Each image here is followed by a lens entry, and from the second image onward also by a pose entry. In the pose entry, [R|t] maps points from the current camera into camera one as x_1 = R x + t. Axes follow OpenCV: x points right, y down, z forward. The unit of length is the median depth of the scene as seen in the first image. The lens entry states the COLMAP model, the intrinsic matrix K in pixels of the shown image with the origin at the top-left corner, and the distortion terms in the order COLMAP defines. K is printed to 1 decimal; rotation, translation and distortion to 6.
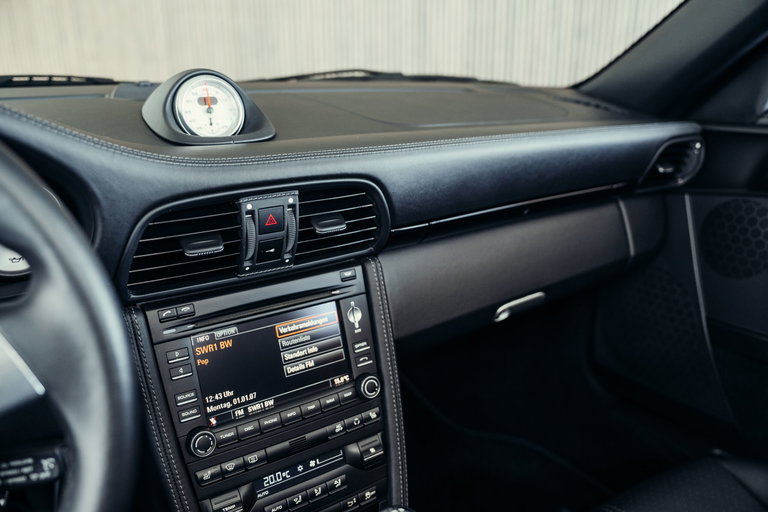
lens RADIAL K [[641.3, 0, 384.0], [0, 641.3, 256.0], [0, 0, 1]] dist [-0.006323, 0.003098]
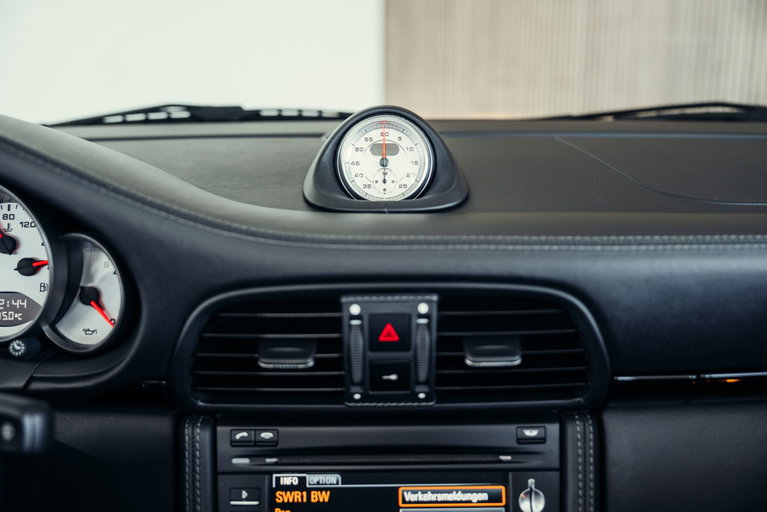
lens RADIAL K [[755.8, 0, 383.5], [0, 755.8, 256.0], [0, 0, 1]] dist [0.013255, 0.008675]
pose [[0.821194, 0.119121, -0.558077, 0.222070], [-0.160084, 0.986789, -0.024929, -0.103354], [0.547735, 0.109811, 0.829414, 0.307076]]
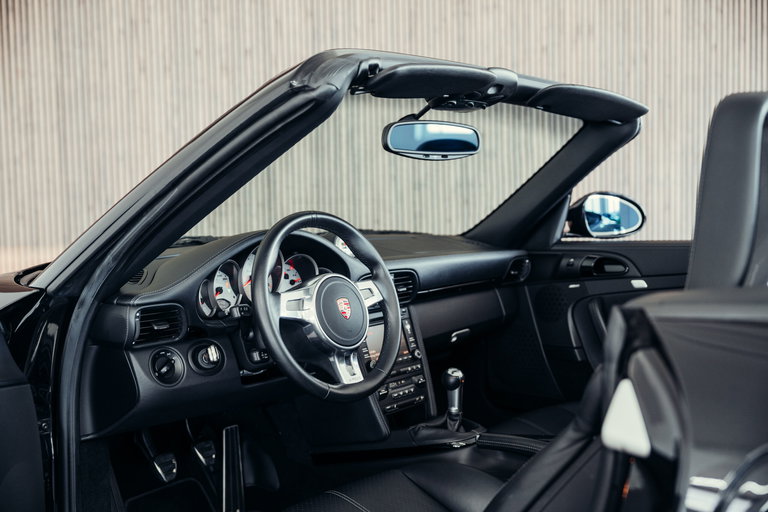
lens RADIAL K [[893.9, 0, 384.0], [0, 893.9, 256.0], [0, 0, 1]] dist [0.007304, 0.006624]
pose [[0.958890, -0.032845, 0.281871, -1.133388], [0.098472, 0.970073, -0.221951, 0.604824], [-0.266146, 0.240583, 0.933427, -2.330216]]
